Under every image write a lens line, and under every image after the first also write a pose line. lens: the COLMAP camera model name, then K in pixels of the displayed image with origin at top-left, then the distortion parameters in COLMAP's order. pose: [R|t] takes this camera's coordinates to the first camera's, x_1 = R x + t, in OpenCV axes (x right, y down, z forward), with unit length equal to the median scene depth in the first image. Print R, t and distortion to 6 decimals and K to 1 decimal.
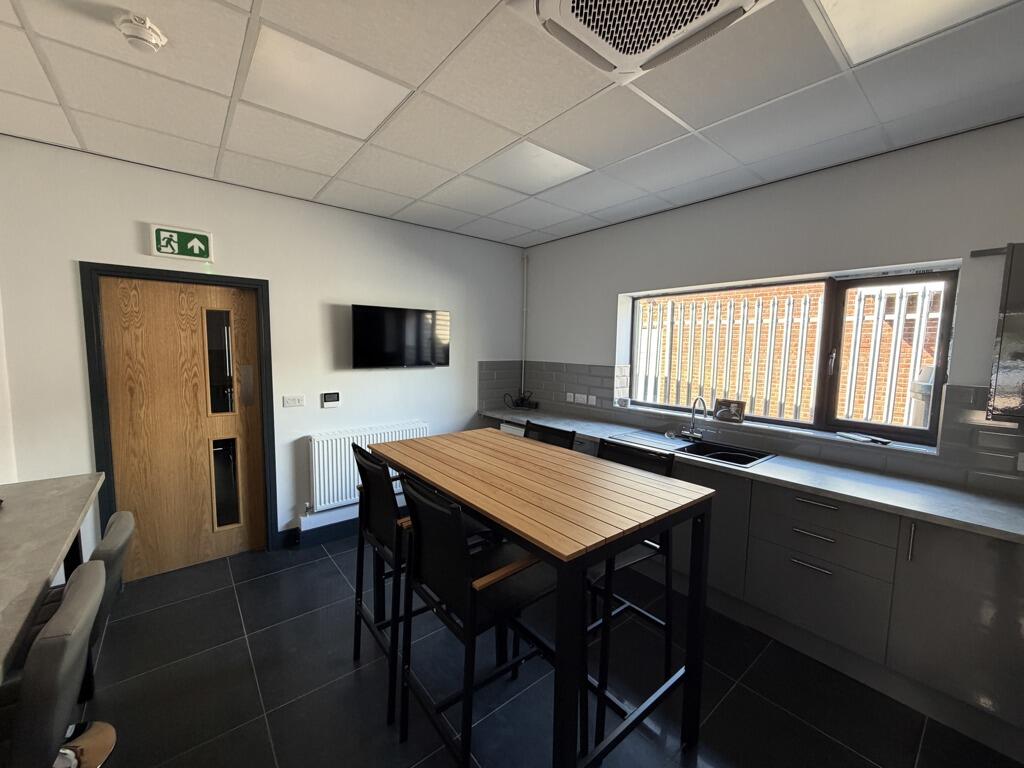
lens RADIAL K [[408.1, 0, 510.9], [0, 408.1, 382.7], [0, 0, 1]] dist [0.003829, 0.000353]
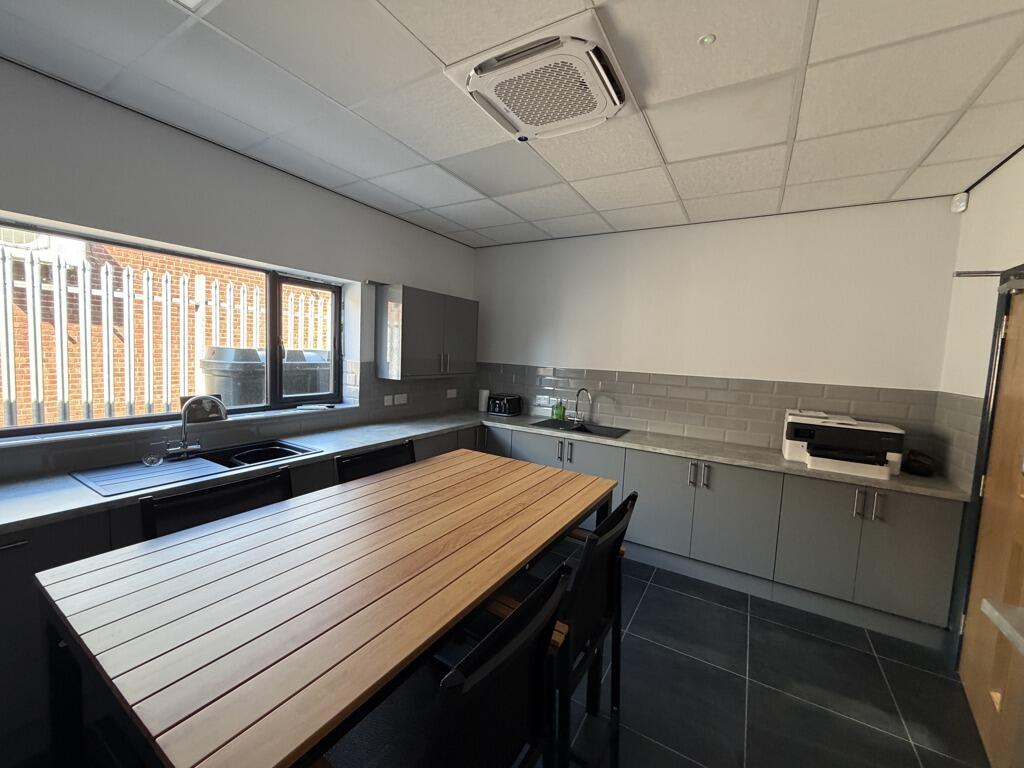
lens RADIAL K [[408.1, 0, 509.1], [0, 408.1, 385.8], [0, 0, 1]] dist [0.003829, 0.000353]
pose [[-0.341128, -0.107552, 0.933844, -0.427693], [0.029957, 0.991685, 0.125157, -0.059981], [-0.939539, 0.070670, -0.335069, 0.691158]]
